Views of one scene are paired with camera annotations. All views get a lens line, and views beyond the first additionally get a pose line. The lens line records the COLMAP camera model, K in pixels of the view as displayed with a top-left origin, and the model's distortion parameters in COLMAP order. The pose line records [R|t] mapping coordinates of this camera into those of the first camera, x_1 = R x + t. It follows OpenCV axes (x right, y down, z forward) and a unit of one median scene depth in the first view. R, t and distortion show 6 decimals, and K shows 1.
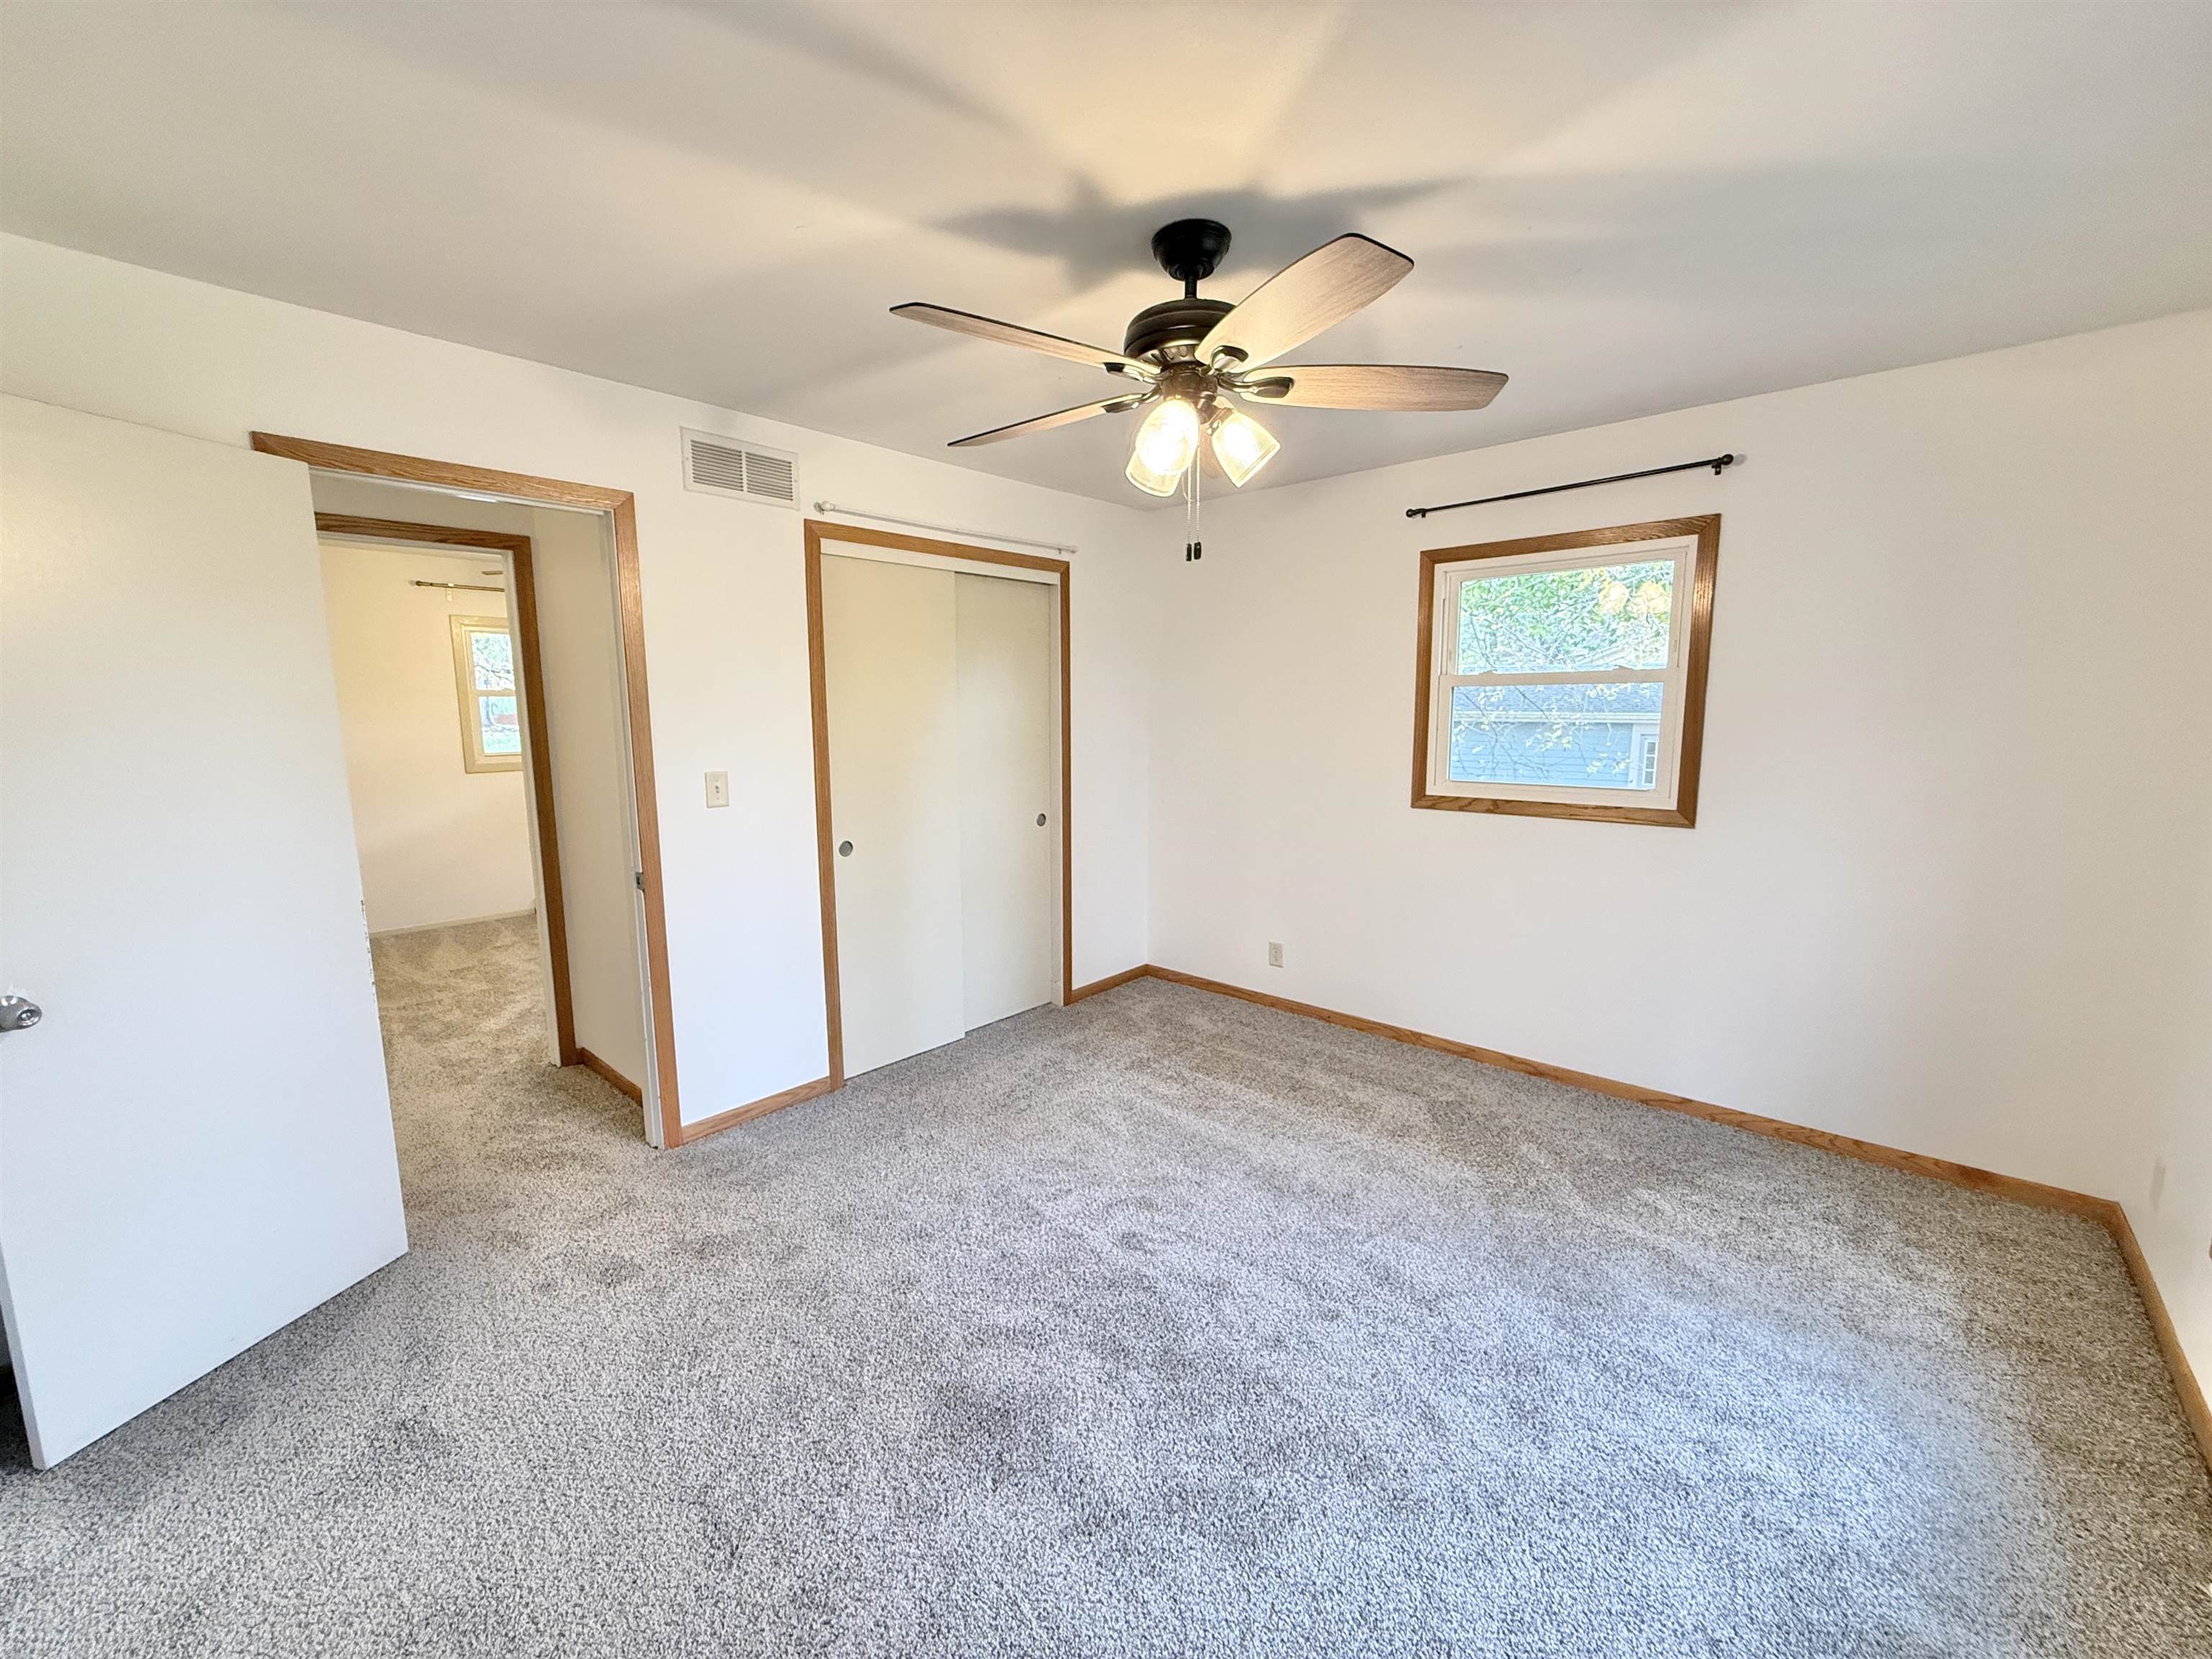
lens RADIAL K [[880.2, 0, 1100.5], [0, 880.2, 827.3], [0, 0, 1]] dist [0.000128, 0.000010]
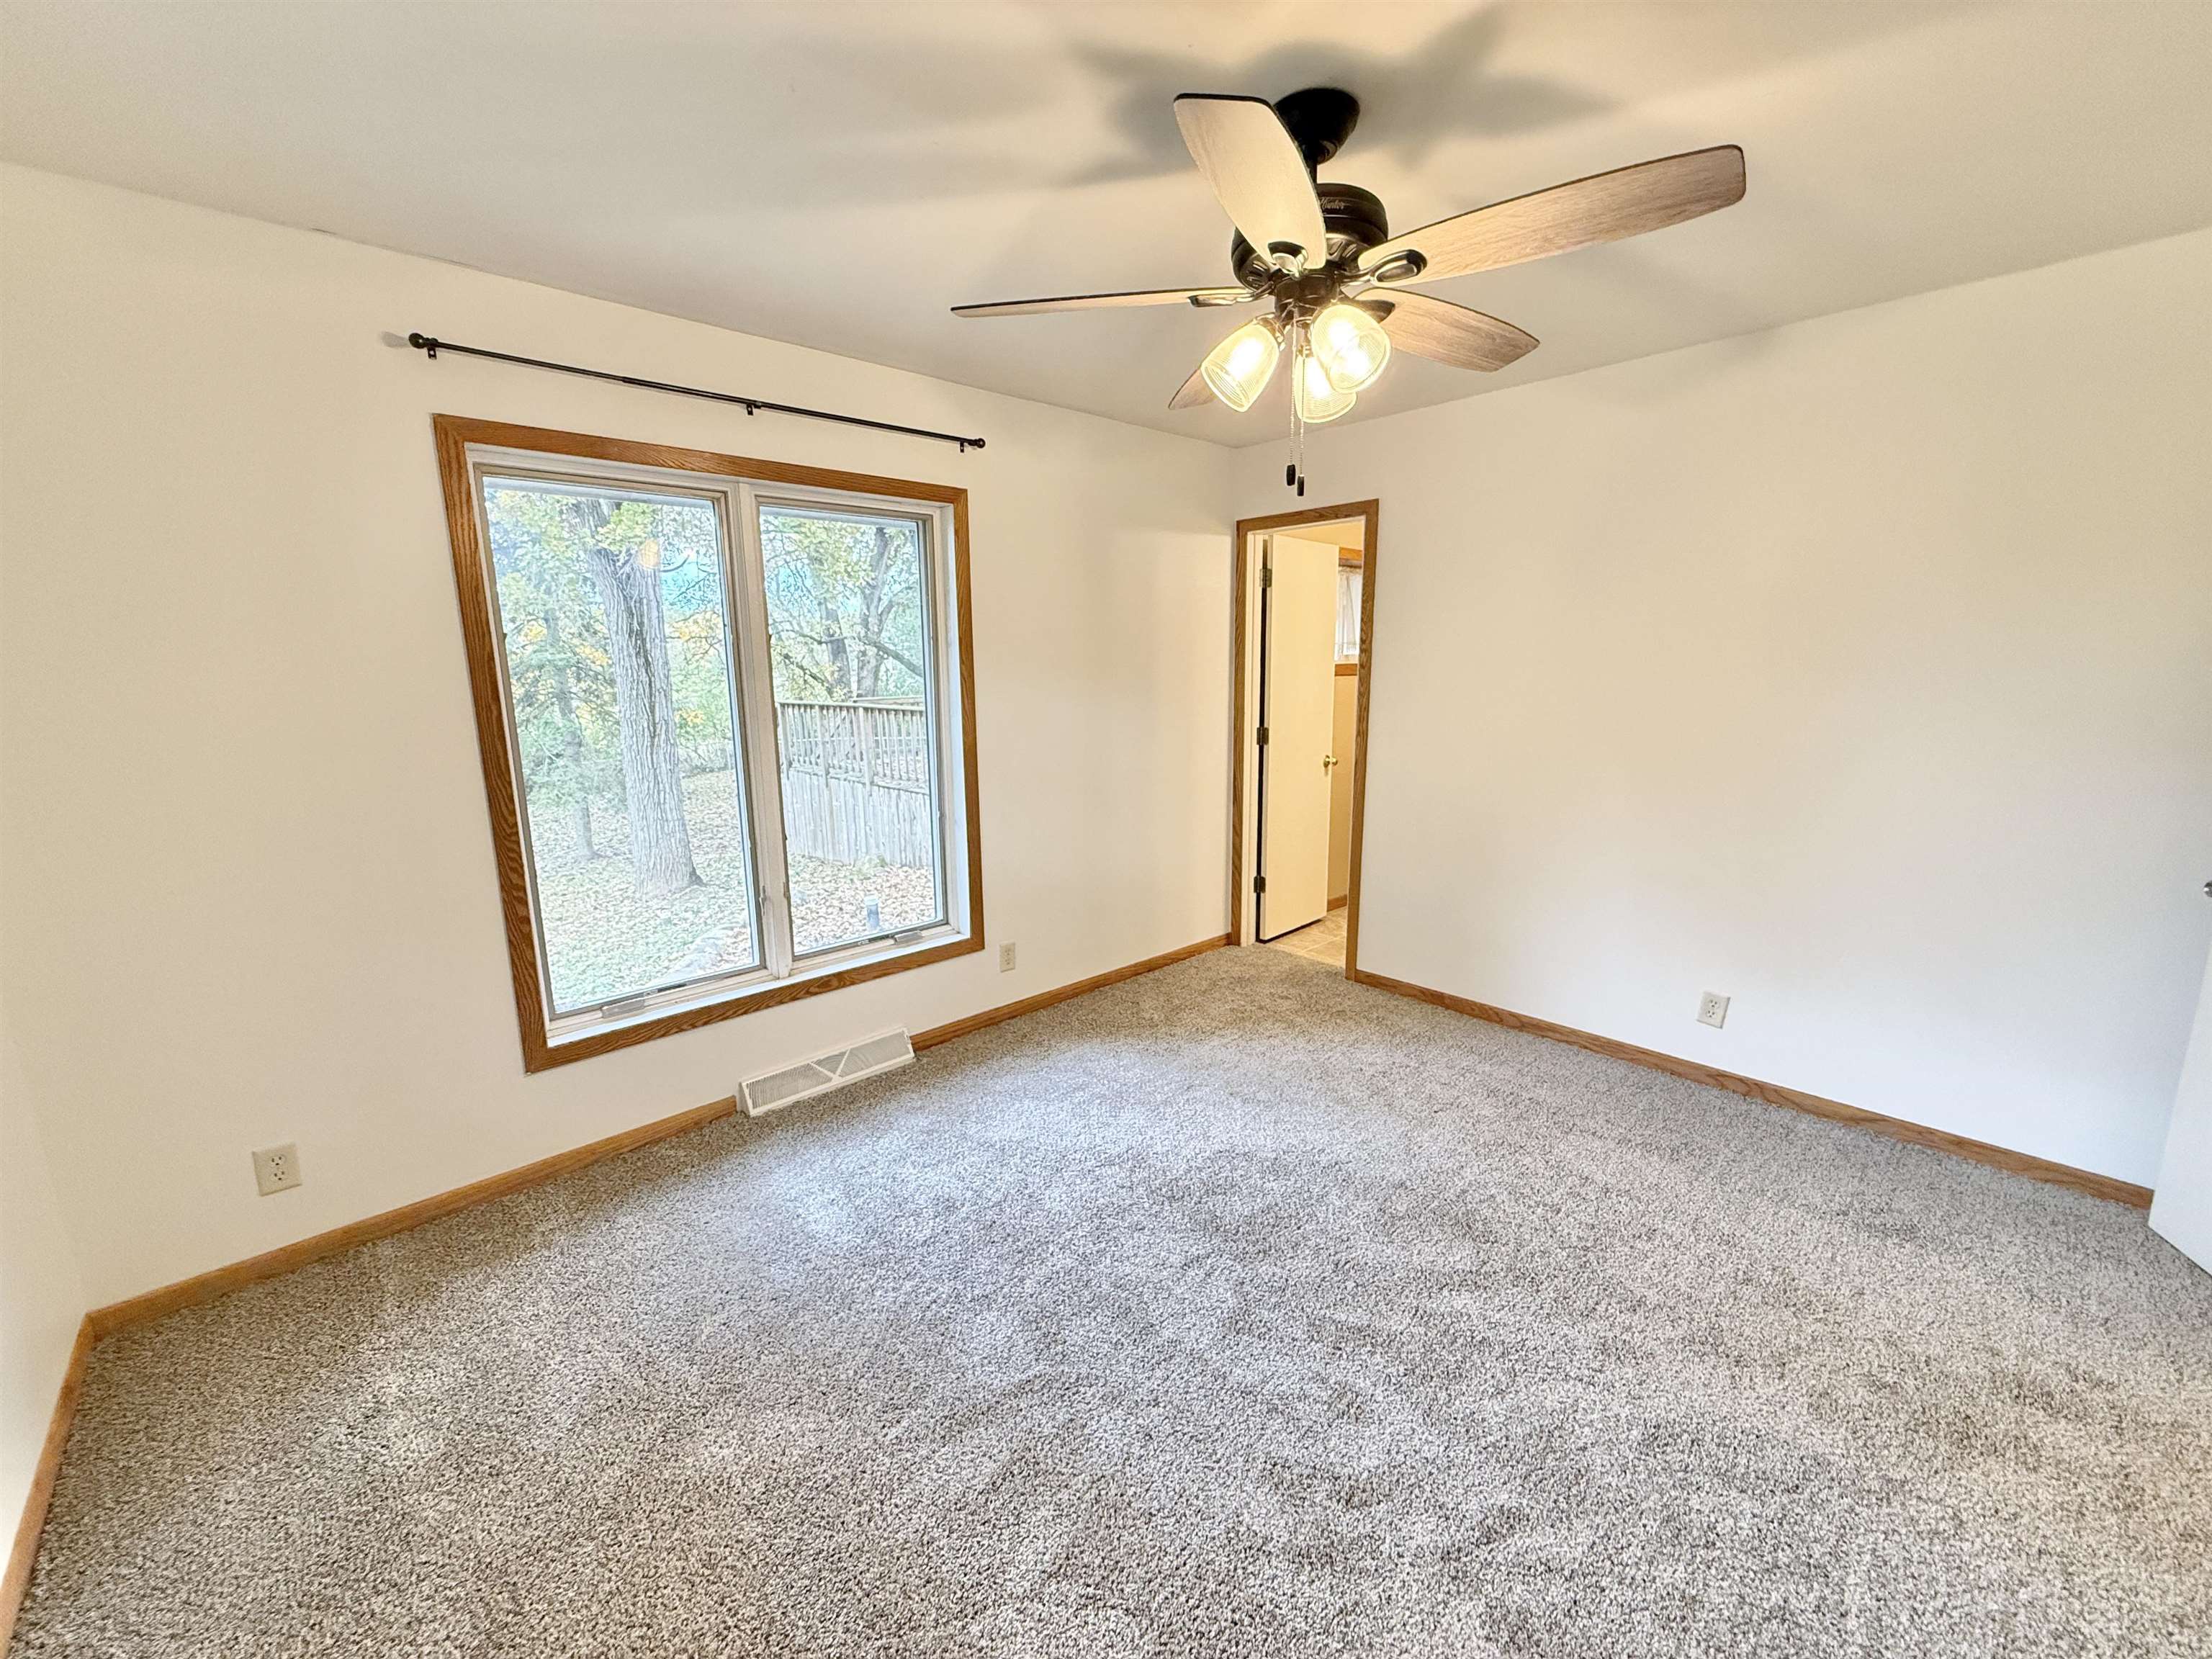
lens RADIAL K [[880.2, 0, 1100.5], [0, 880.2, 827.3], [0, 0, 1]] dist [0.000128, 0.000010]
pose [[-0.994839, -0.000709, 0.101460, 0.132356], [0.032110, 0.946378, 0.321463, -0.179116], [-0.096248, 0.323062, -0.941471, 1.239677]]
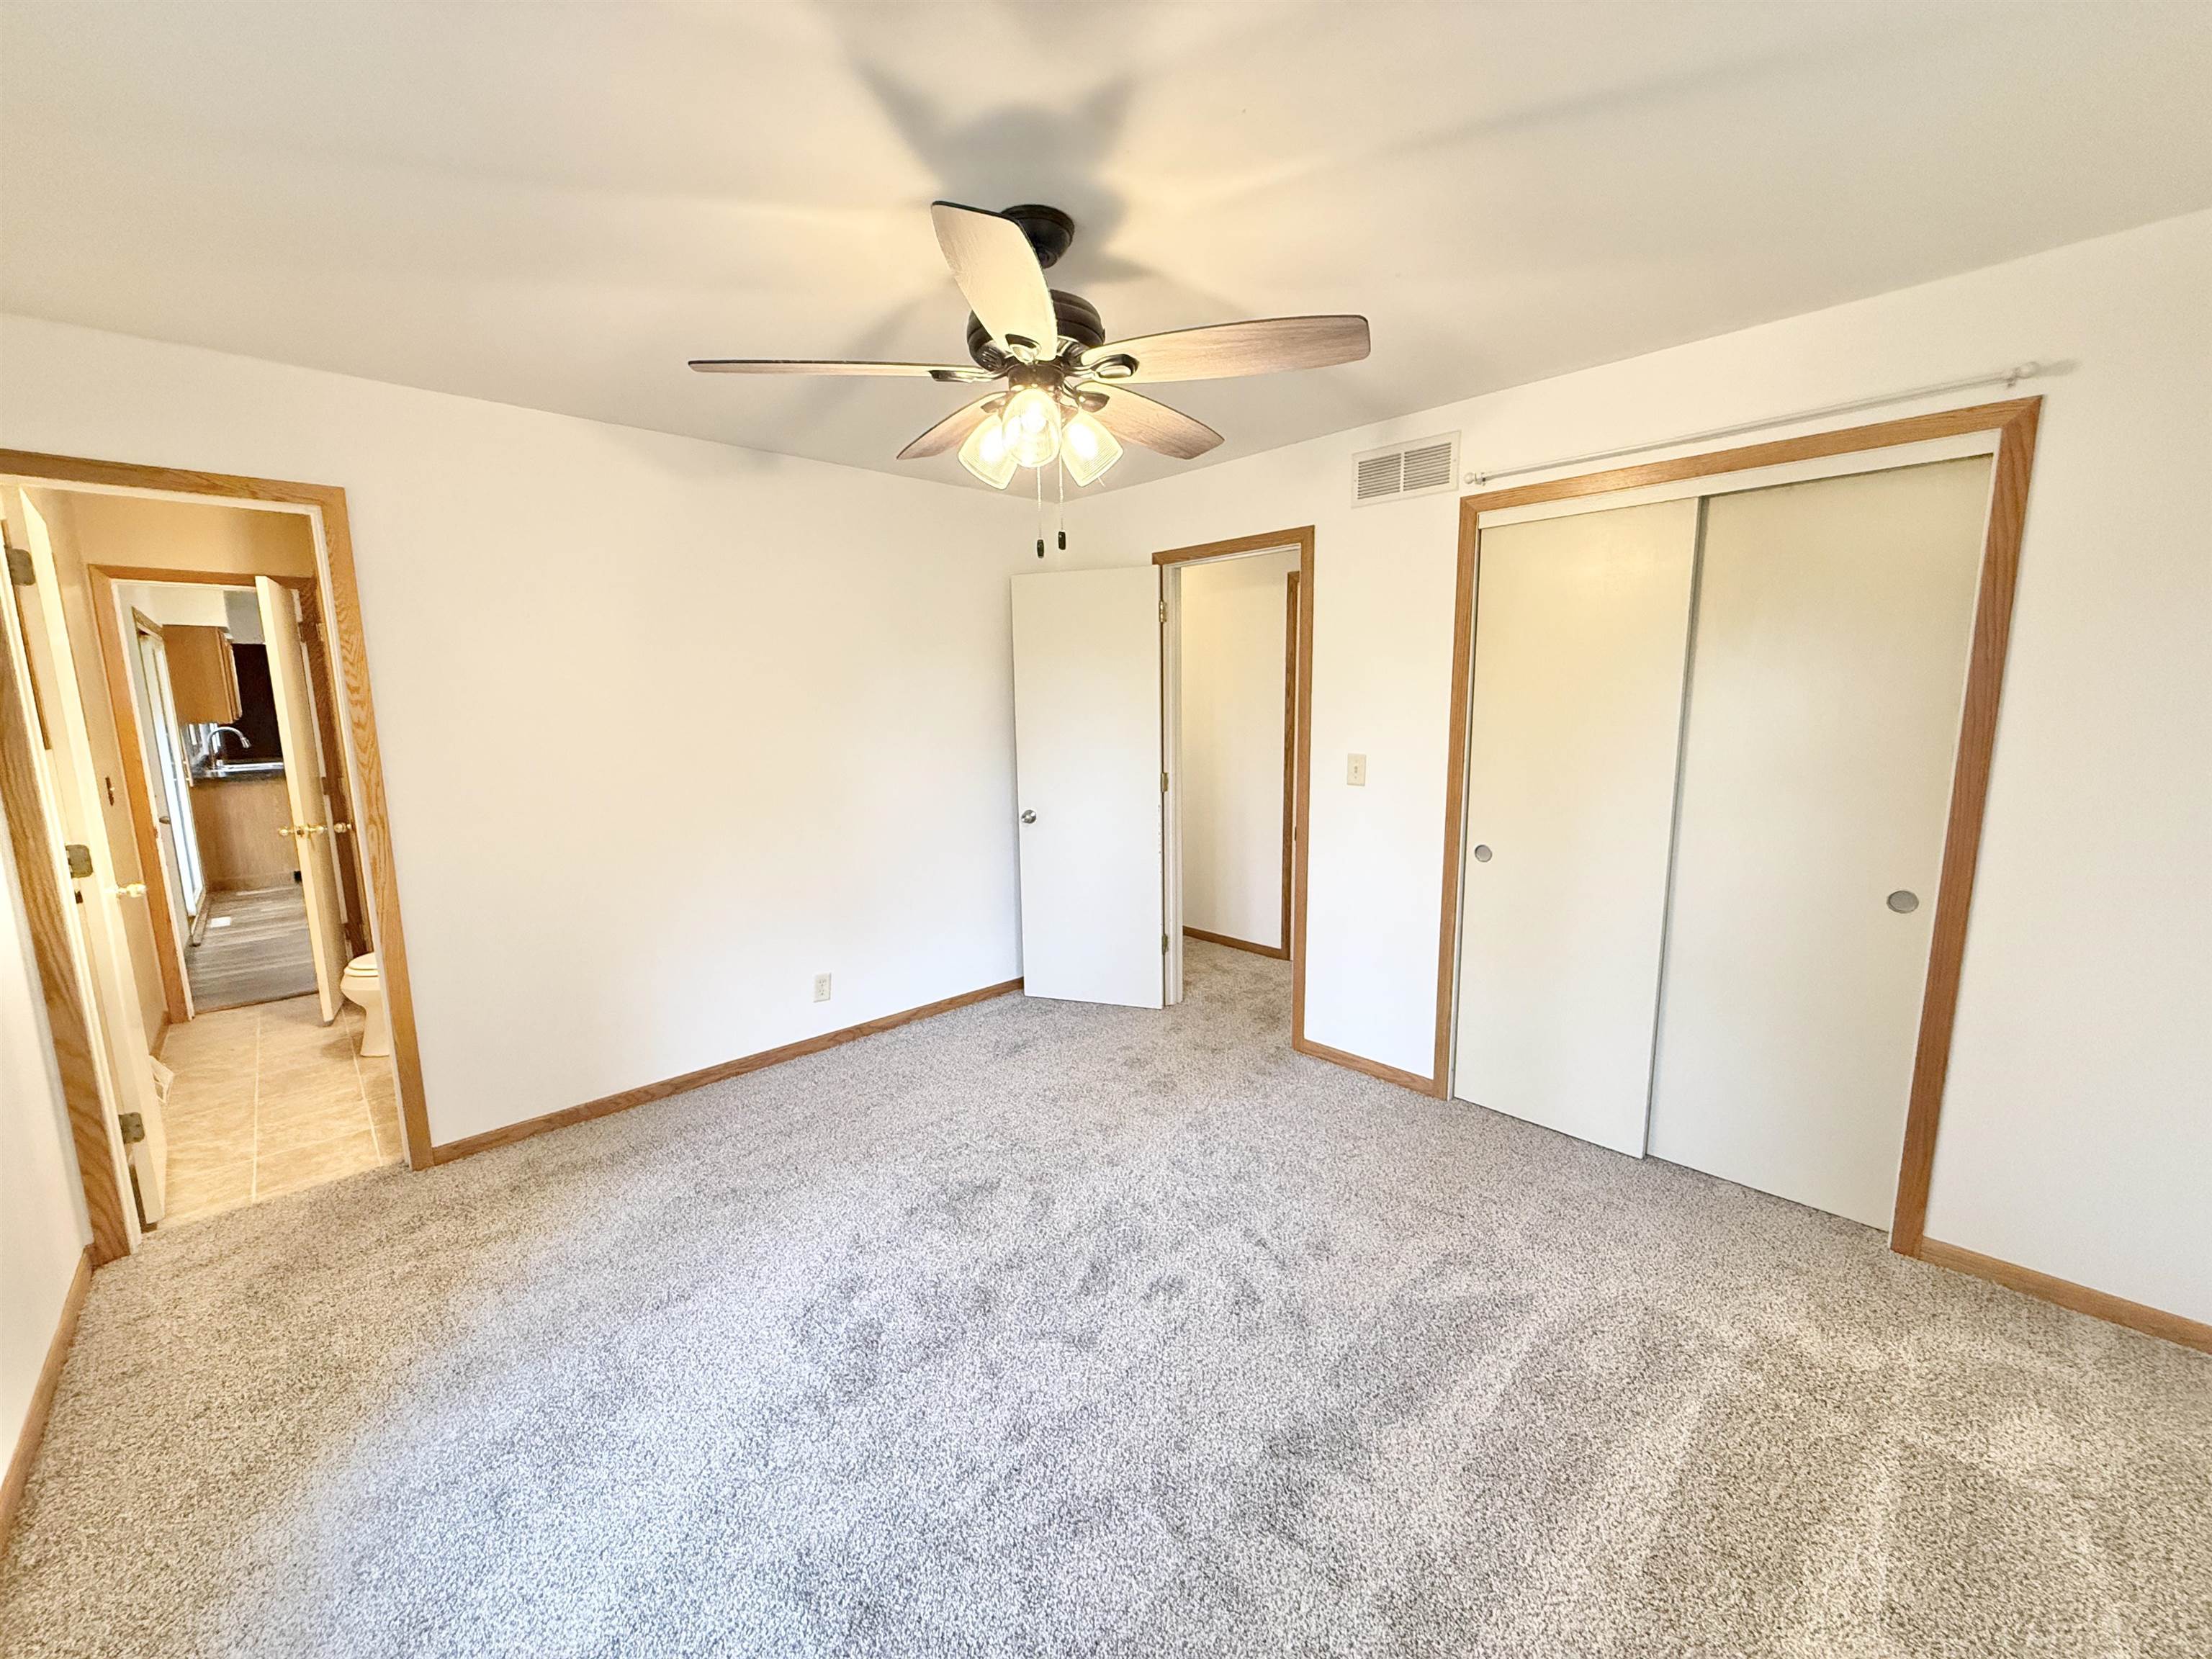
lens RADIAL K [[883.0, 0, 1104.8], [0, 883.0, 827.1], [0, 0, 1]] dist [-0.004236, 0.000358]
pose [[-0.080296, 0.153888, -0.984820, 0.696805], [-0.123253, 0.978895, 0.163012, -0.112318], [0.989121, 0.134471, -0.059635, 0.737527]]
